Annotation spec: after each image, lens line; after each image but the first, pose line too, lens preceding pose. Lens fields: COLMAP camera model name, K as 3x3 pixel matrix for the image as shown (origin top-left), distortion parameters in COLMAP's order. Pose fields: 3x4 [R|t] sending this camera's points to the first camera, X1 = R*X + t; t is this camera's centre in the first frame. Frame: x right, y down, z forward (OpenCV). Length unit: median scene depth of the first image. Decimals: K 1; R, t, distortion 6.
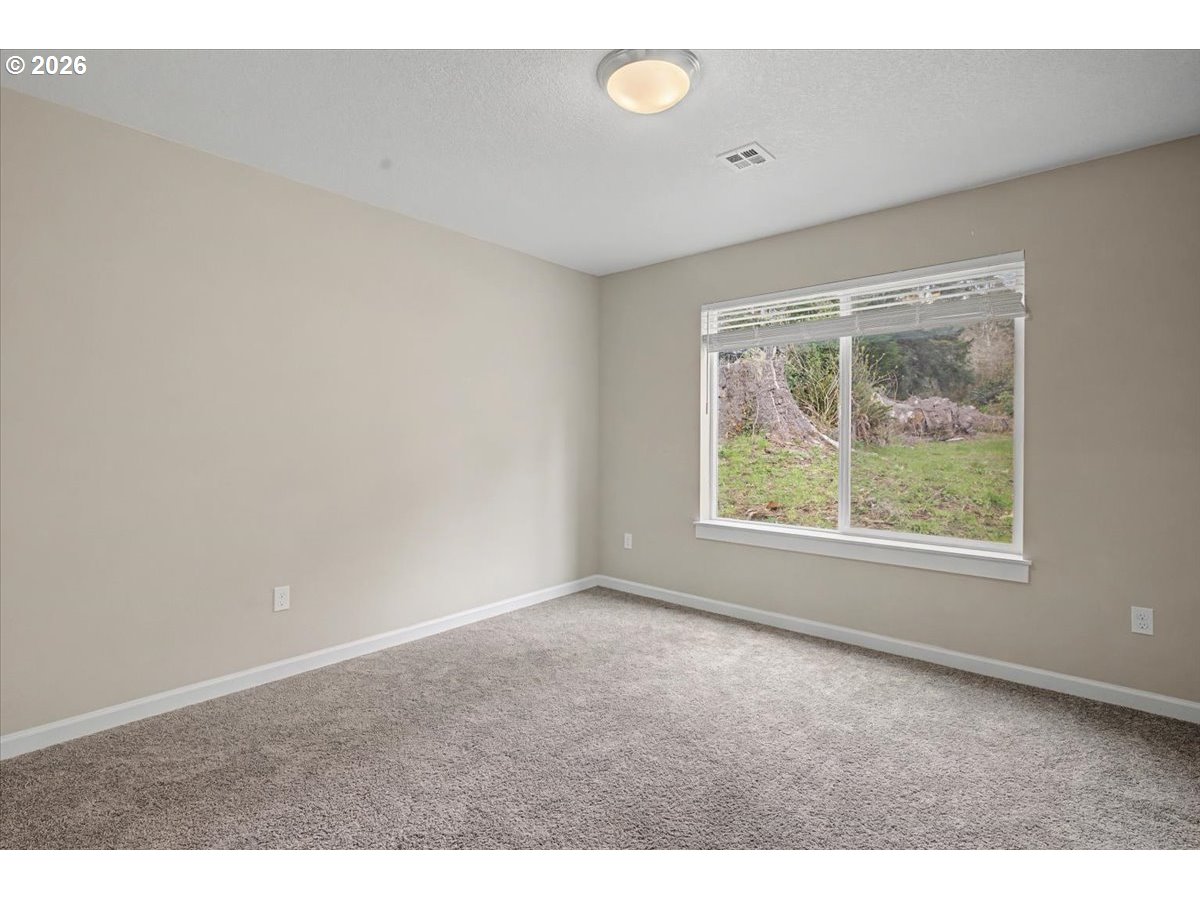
lens RADIAL K [[584.9, 0, 607.6], [0, 584.9, 447.0], [0, 0, 1]] dist [0.000128, -0.000162]
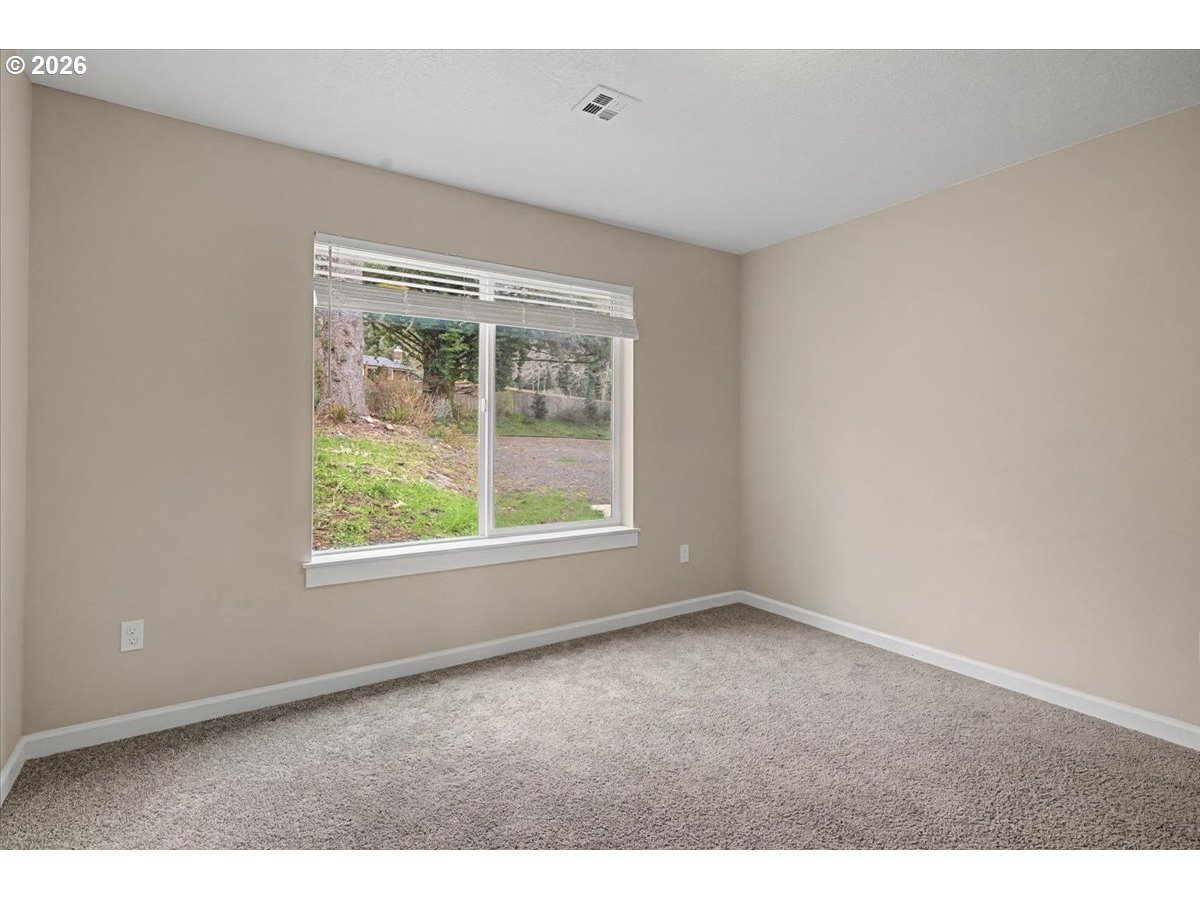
lens RADIAL K [[584.9, 0, 600.6], [0, 584.9, 432.2], [0, 0, 1]] dist [0.000128, -0.000162]
pose [[0.256973, -0.007900, 0.966386, -0.452982], [0.005581, 0.999962, 0.006691, -0.022909], [-0.966403, 0.003674, 0.257007, 0.608689]]
